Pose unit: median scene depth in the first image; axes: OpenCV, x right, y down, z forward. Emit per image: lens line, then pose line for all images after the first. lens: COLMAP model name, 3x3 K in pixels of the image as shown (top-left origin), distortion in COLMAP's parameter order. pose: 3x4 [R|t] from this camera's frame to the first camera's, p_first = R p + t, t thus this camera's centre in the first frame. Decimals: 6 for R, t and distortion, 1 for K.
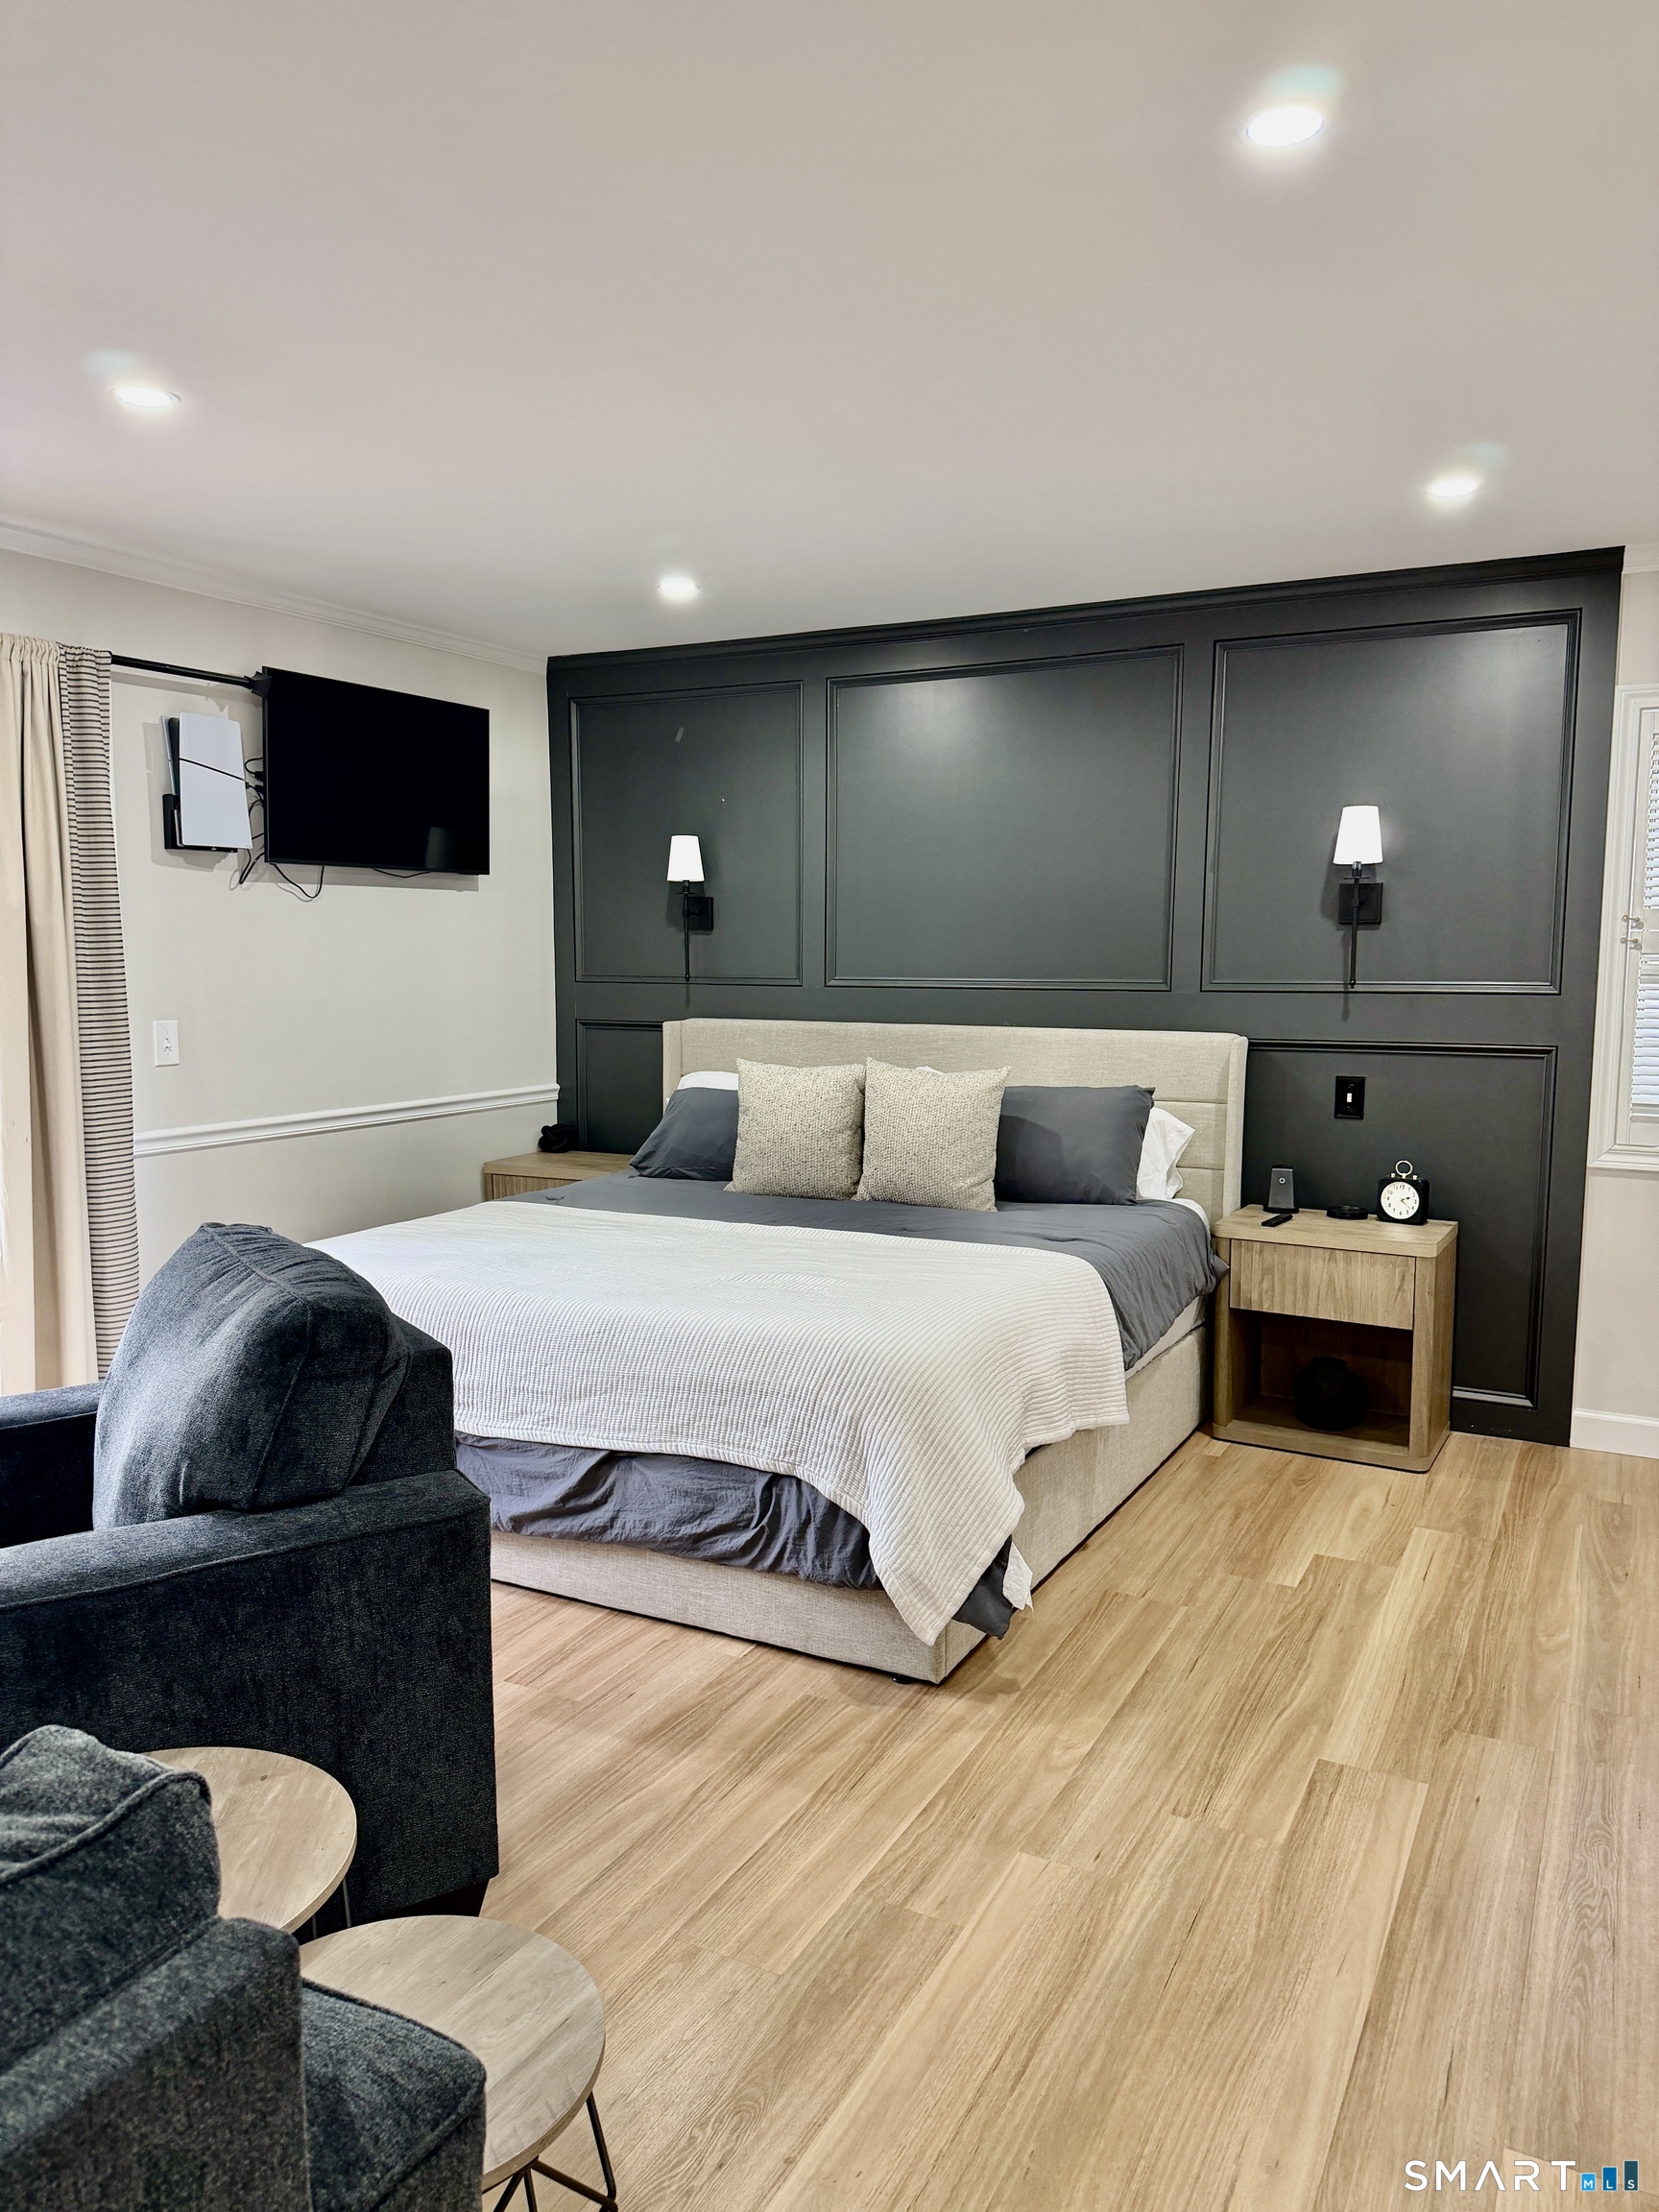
lens RADIAL K [[1543.1, 0, 846.6], [0, 1543.1, 1113.8], [0, 0, 1]] dist [0.069416, -0.085895]
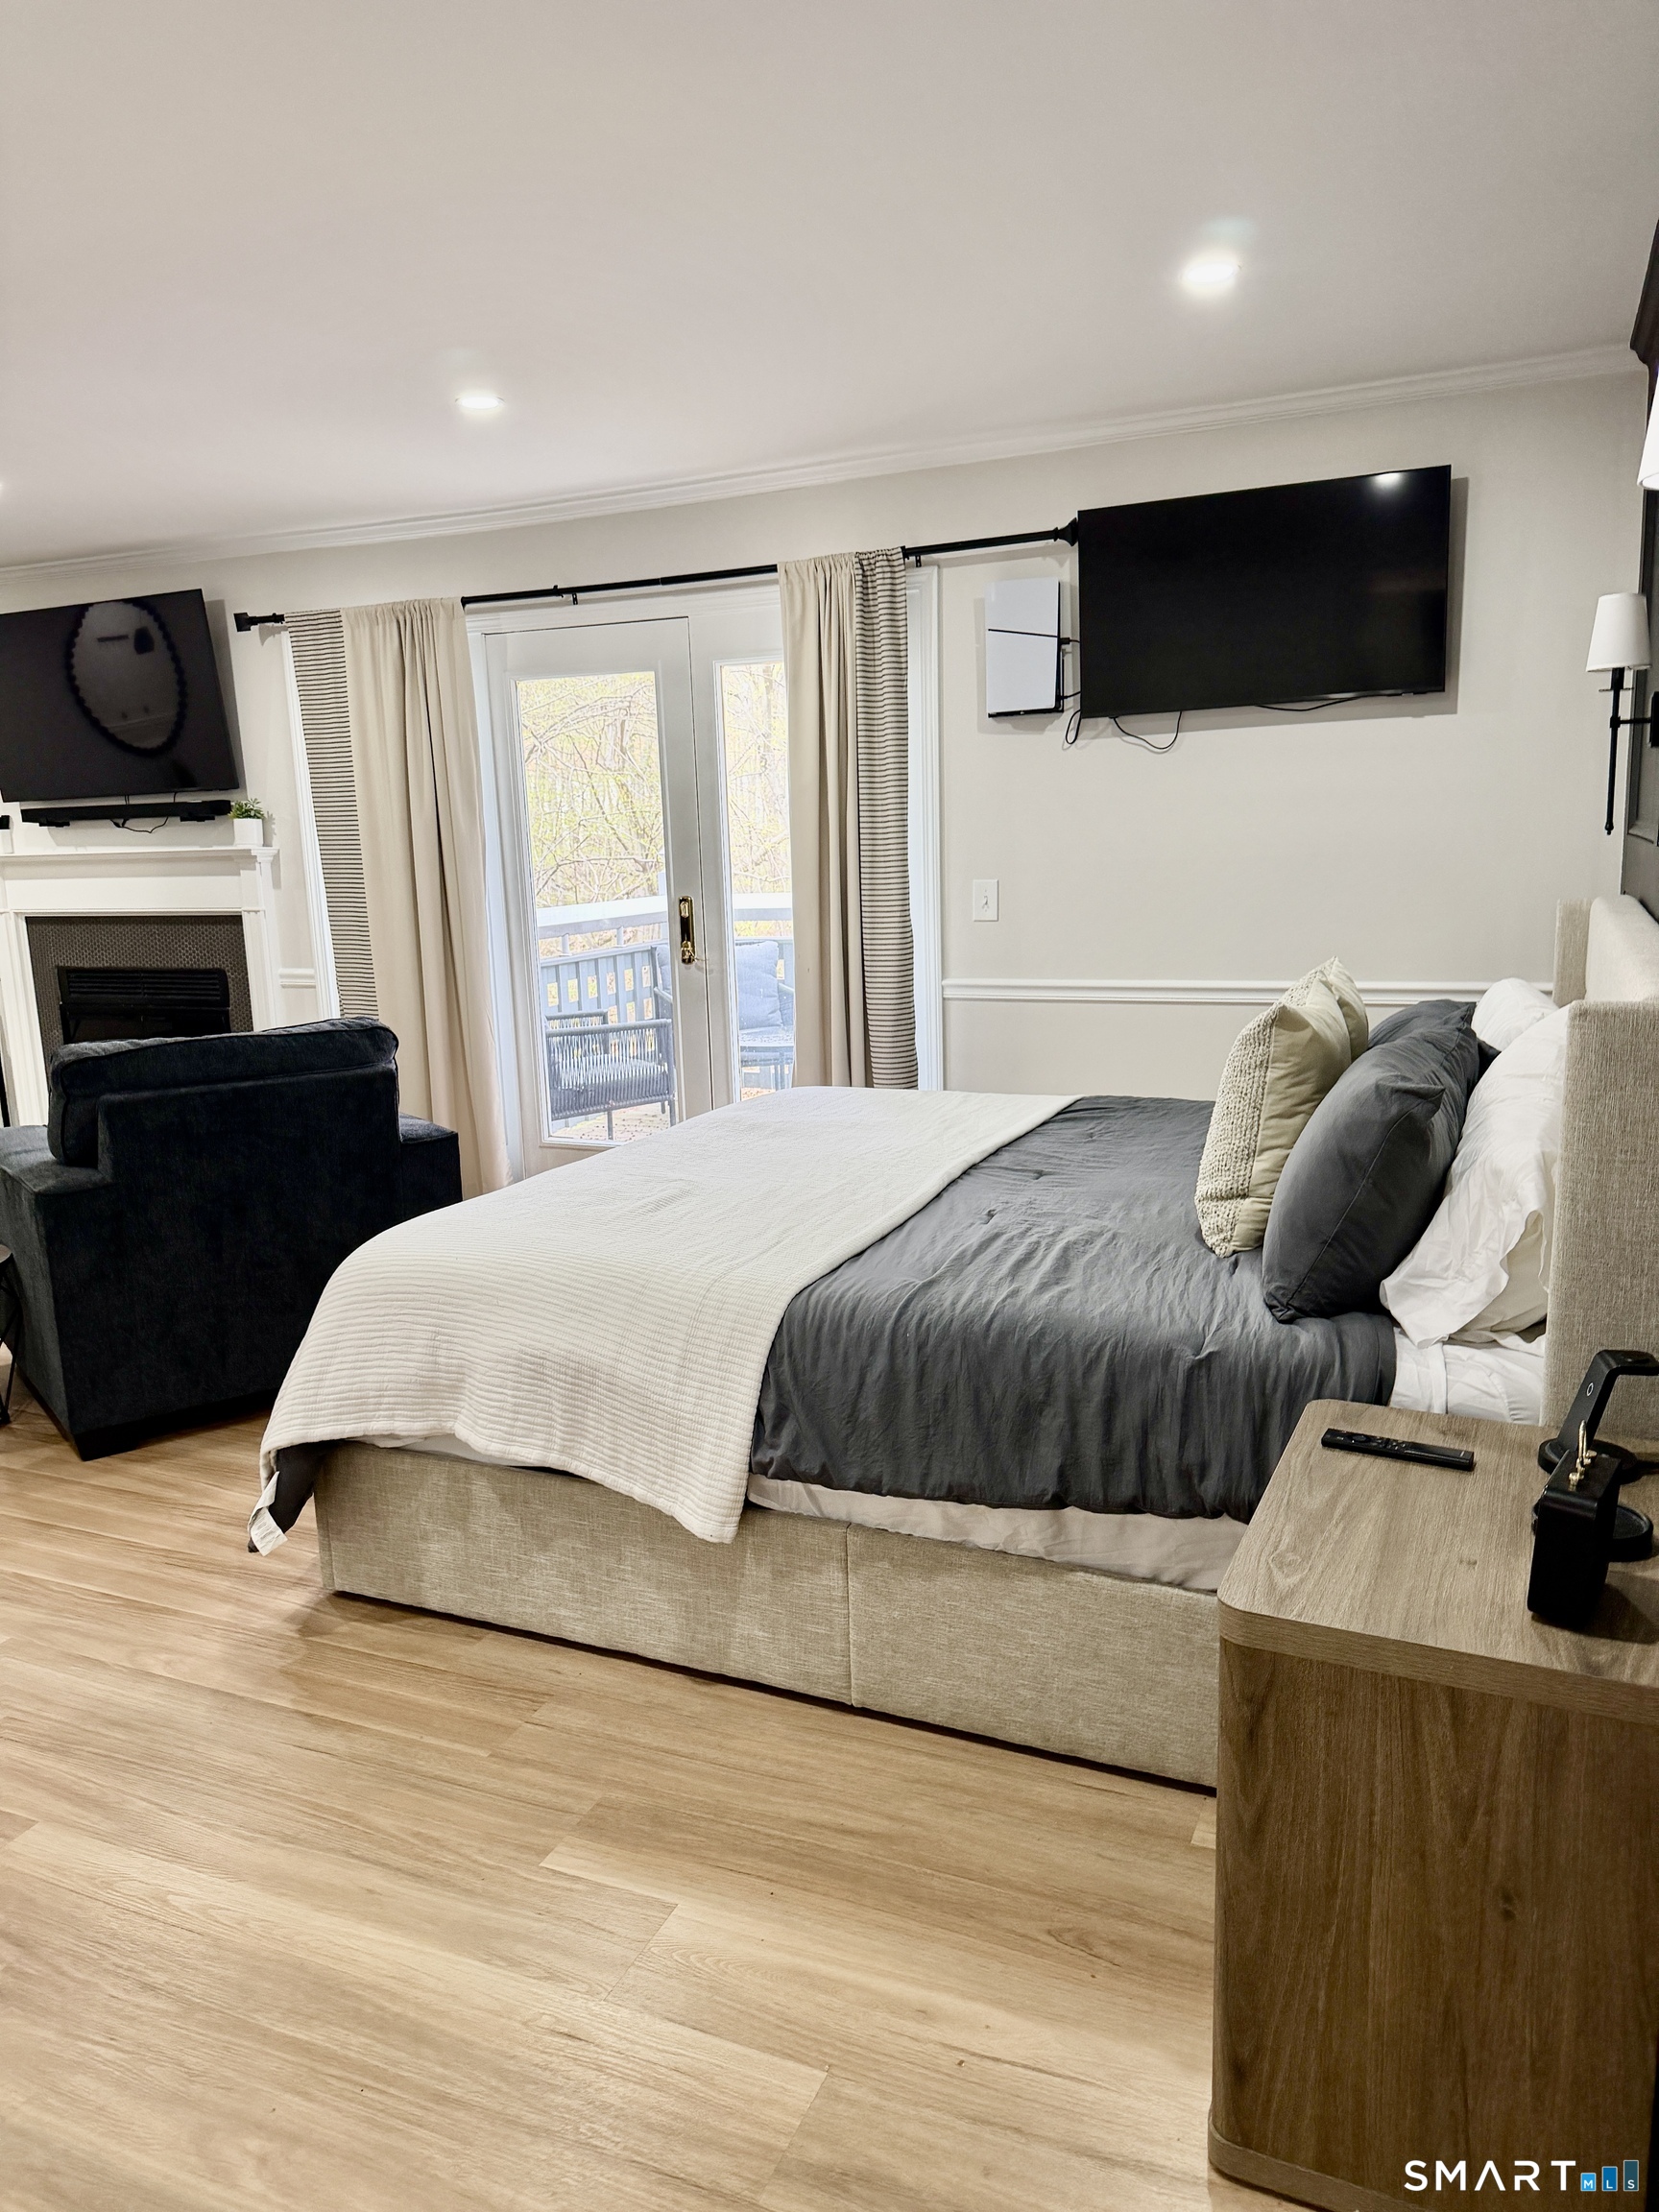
lens RADIAL K [[1543.1, 0, 832.4], [0, 1543.1, 1139.0], [0, 0, 1]] dist [0.069416, -0.085895]
pose [[0.061253, 0.192789, -0.979326, 0.656181], [-0.076275, 0.979204, 0.187994, -0.077253], [0.995204, 0.063183, 0.074685, 0.821805]]
